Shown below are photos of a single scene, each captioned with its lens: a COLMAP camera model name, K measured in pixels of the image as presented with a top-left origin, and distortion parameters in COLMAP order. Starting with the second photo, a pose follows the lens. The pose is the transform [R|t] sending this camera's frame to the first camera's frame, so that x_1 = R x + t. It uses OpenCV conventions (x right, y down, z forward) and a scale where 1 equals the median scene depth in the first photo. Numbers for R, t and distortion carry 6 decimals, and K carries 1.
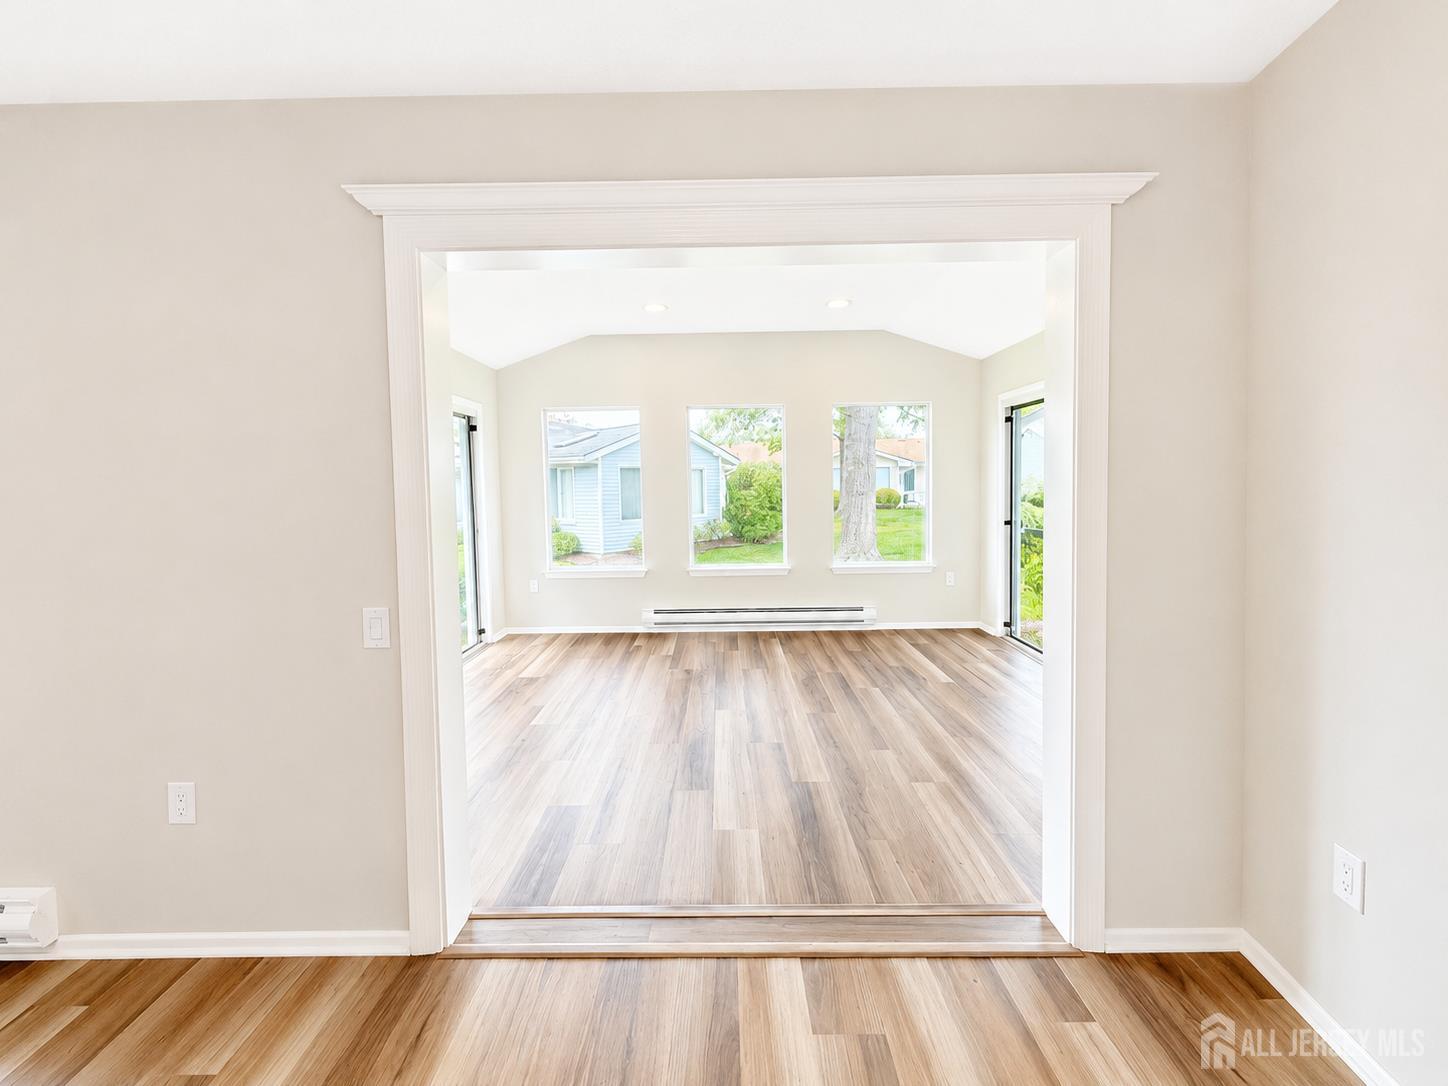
lens RADIAL K [[578.4, 0, 725.2], [0, 578.4, 520.6], [0, 0, 1]] dist [0.000523, -0.000001]
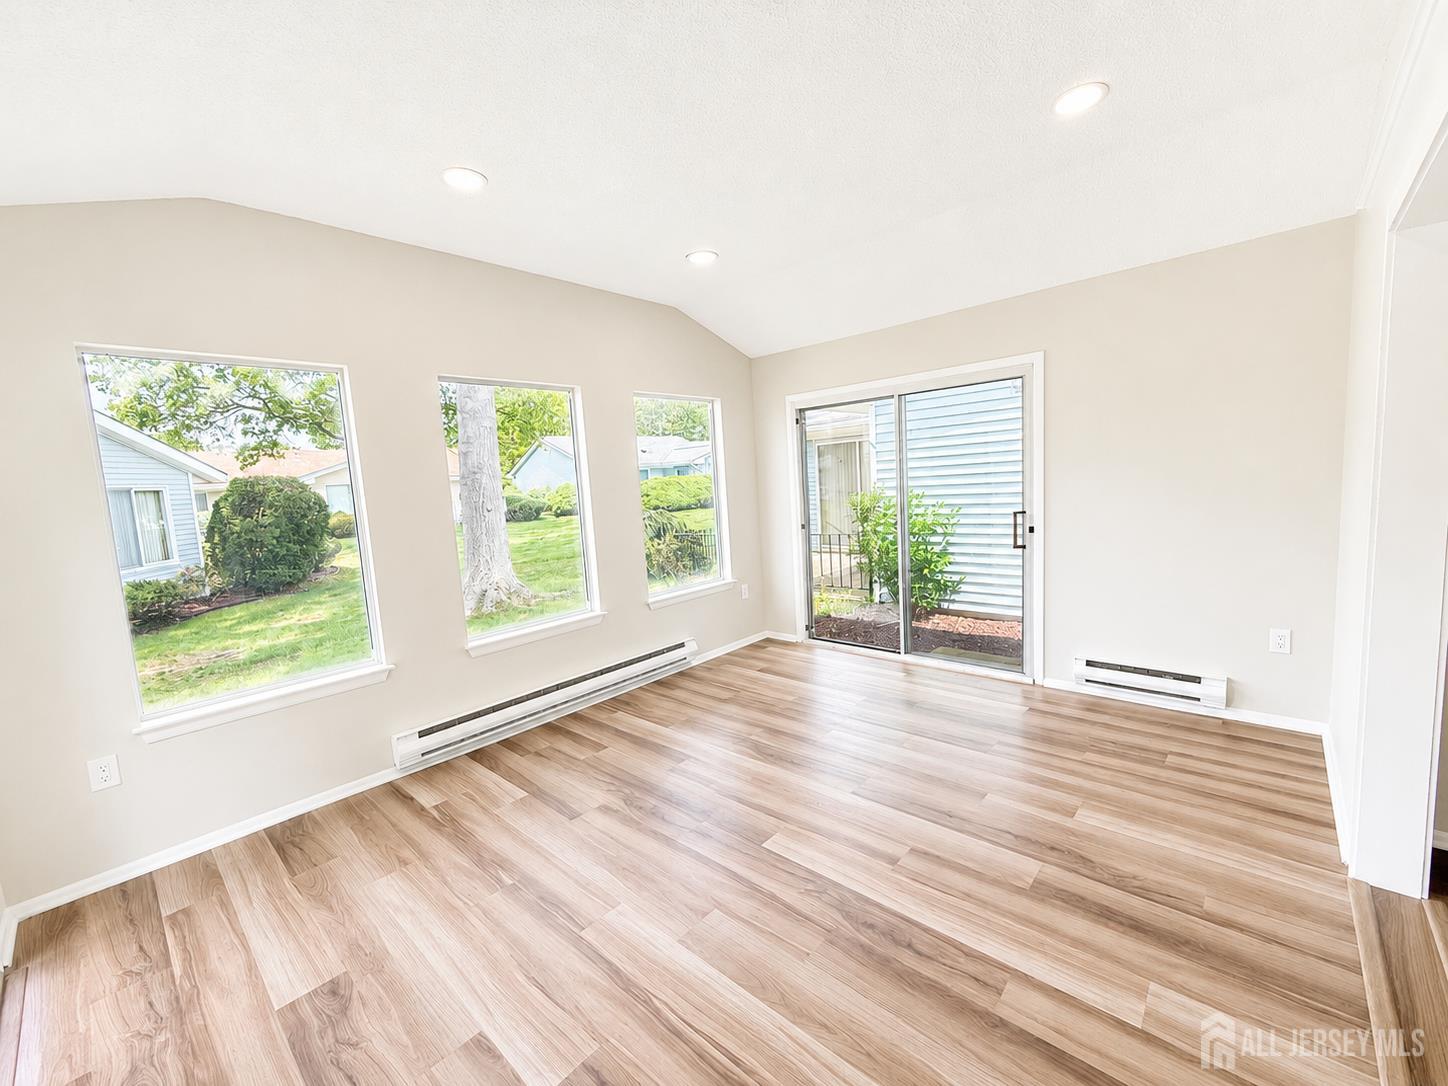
lens RADIAL K [[581.9, 0, 745.1], [0, 581.9, 537.2], [0, 0, 1]] dist [0.001595, 0.000196]
pose [[0.660045, -0.100900, 0.744419, -0.340225], [0.090412, 0.994406, 0.054619, -0.039647], [-0.745765, 0.031254, 0.665475, 0.405543]]
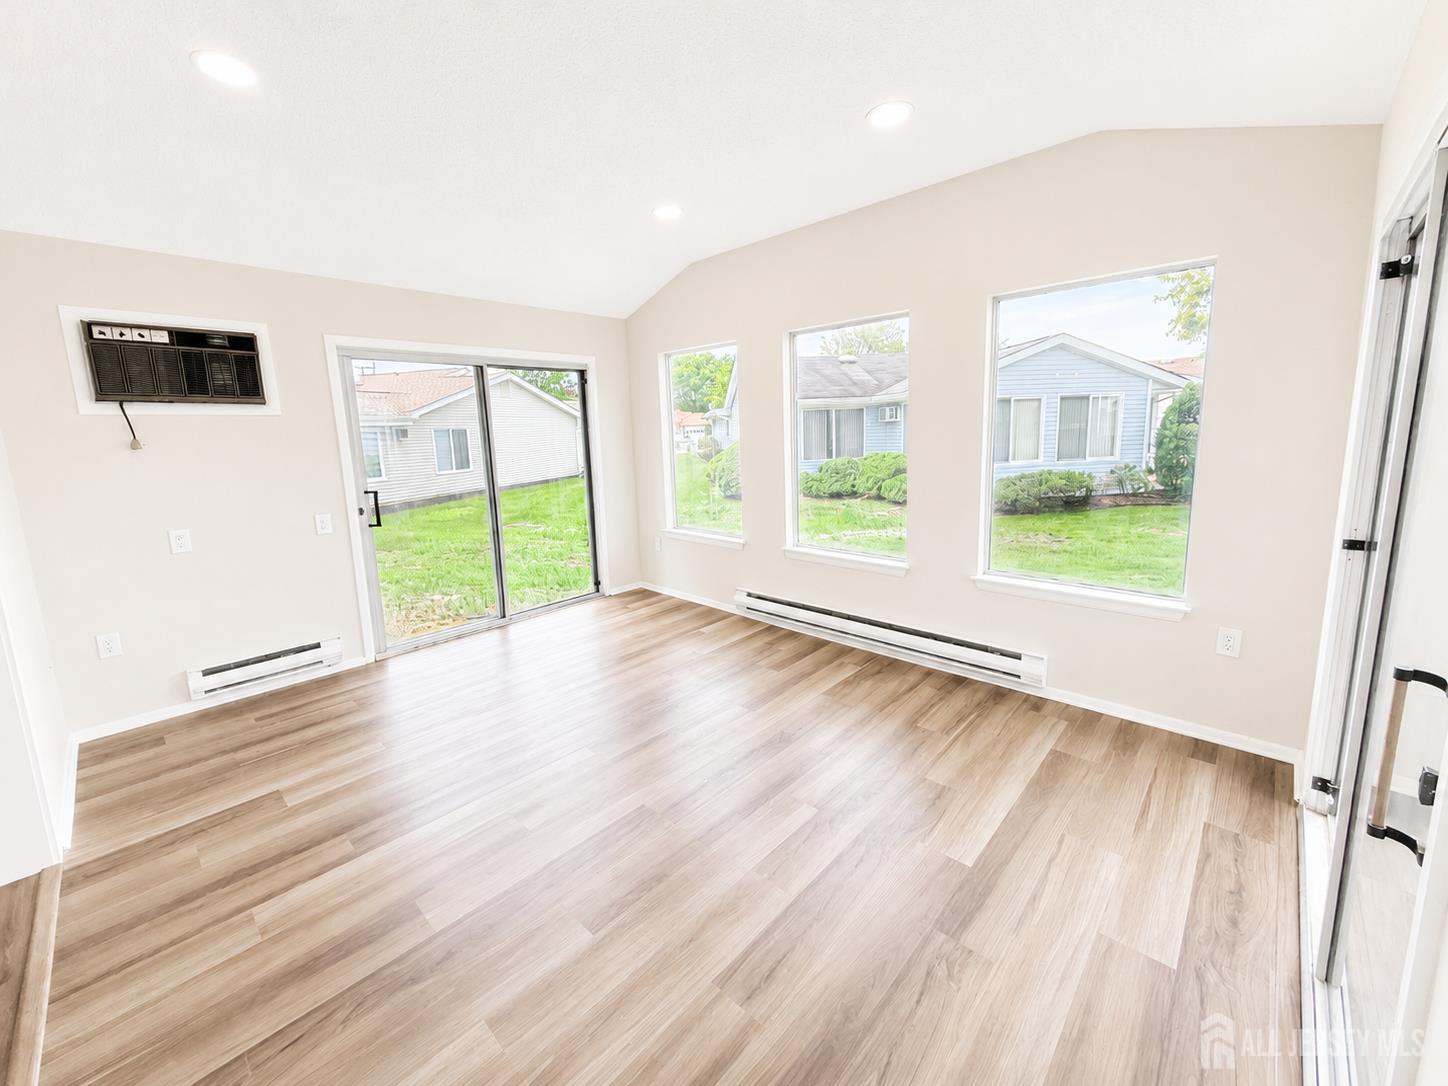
lens RADIAL K [[586.2, 0, 720.7], [0, 586.2, 517.8], [0, 0, 1]] dist [0.007605, 0.000199]
pose [[0.723948, 0.097572, -0.682920, 0.439604], [-0.020537, 0.992557, 0.120041, -0.052307], [0.689549, -0.072878, 0.720563, 0.413386]]
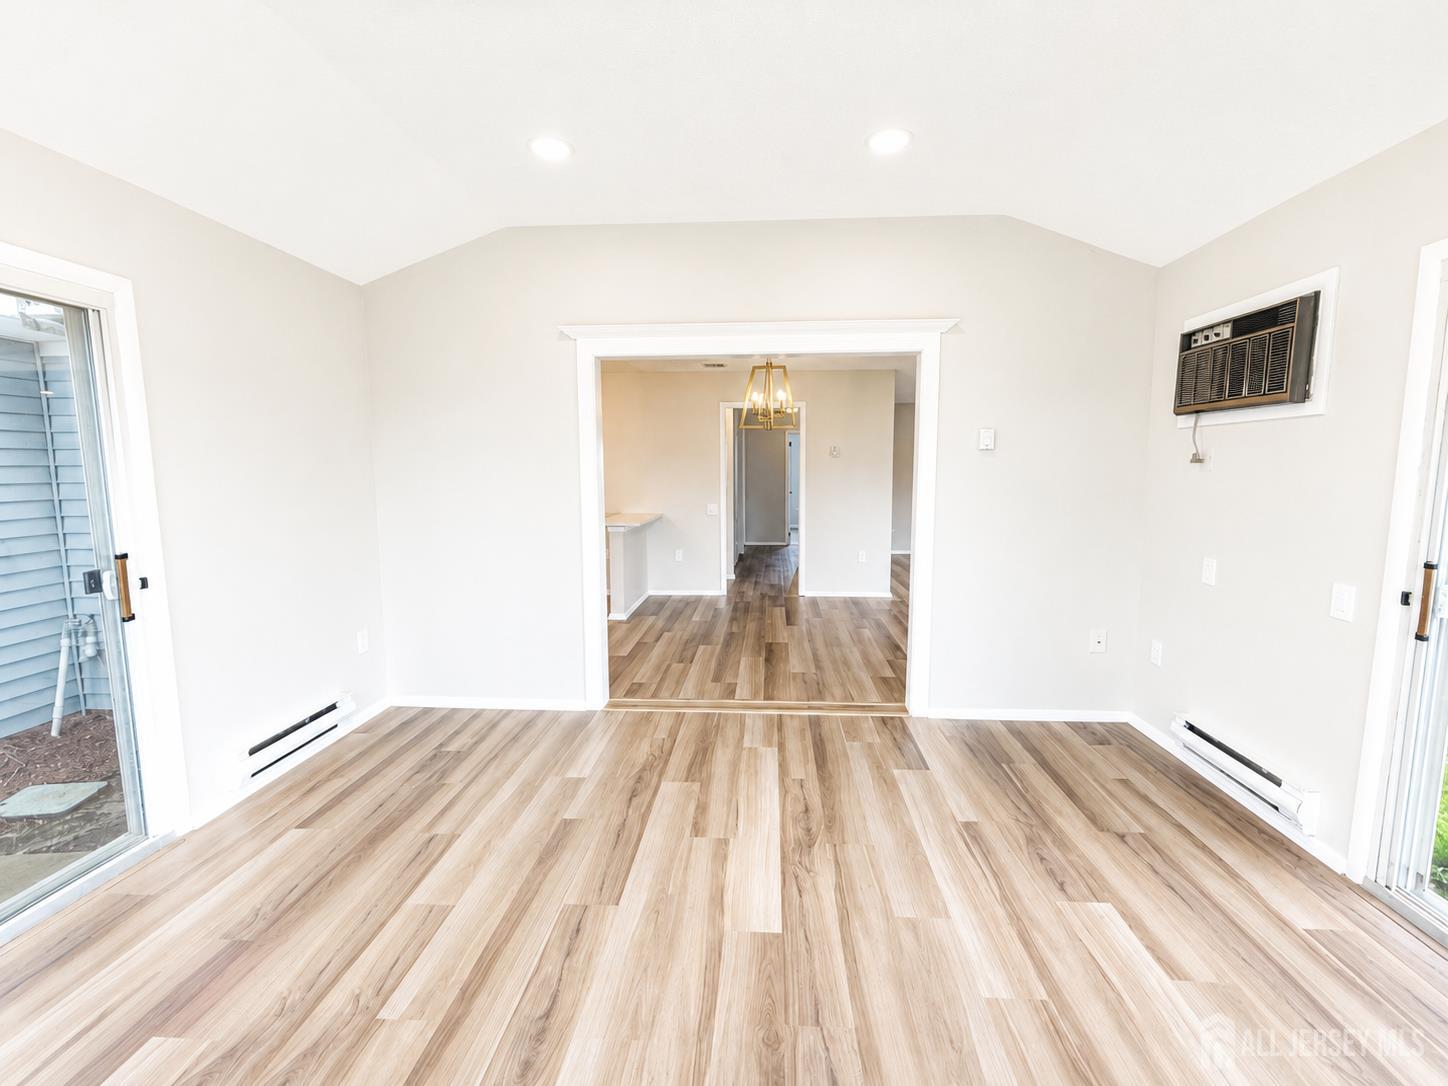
lens RADIAL K [[598.6, 0, 733.9], [0, 598.6, 541.0], [0, 0, 1]] dist [0.009665, 0.000205]
pose [[-0.997379, 0.012446, 0.071278, -0.010547], [0.024721, 0.984431, 0.174023, -0.073933], [-0.068002, 0.175329, -0.982159, 1.037327]]
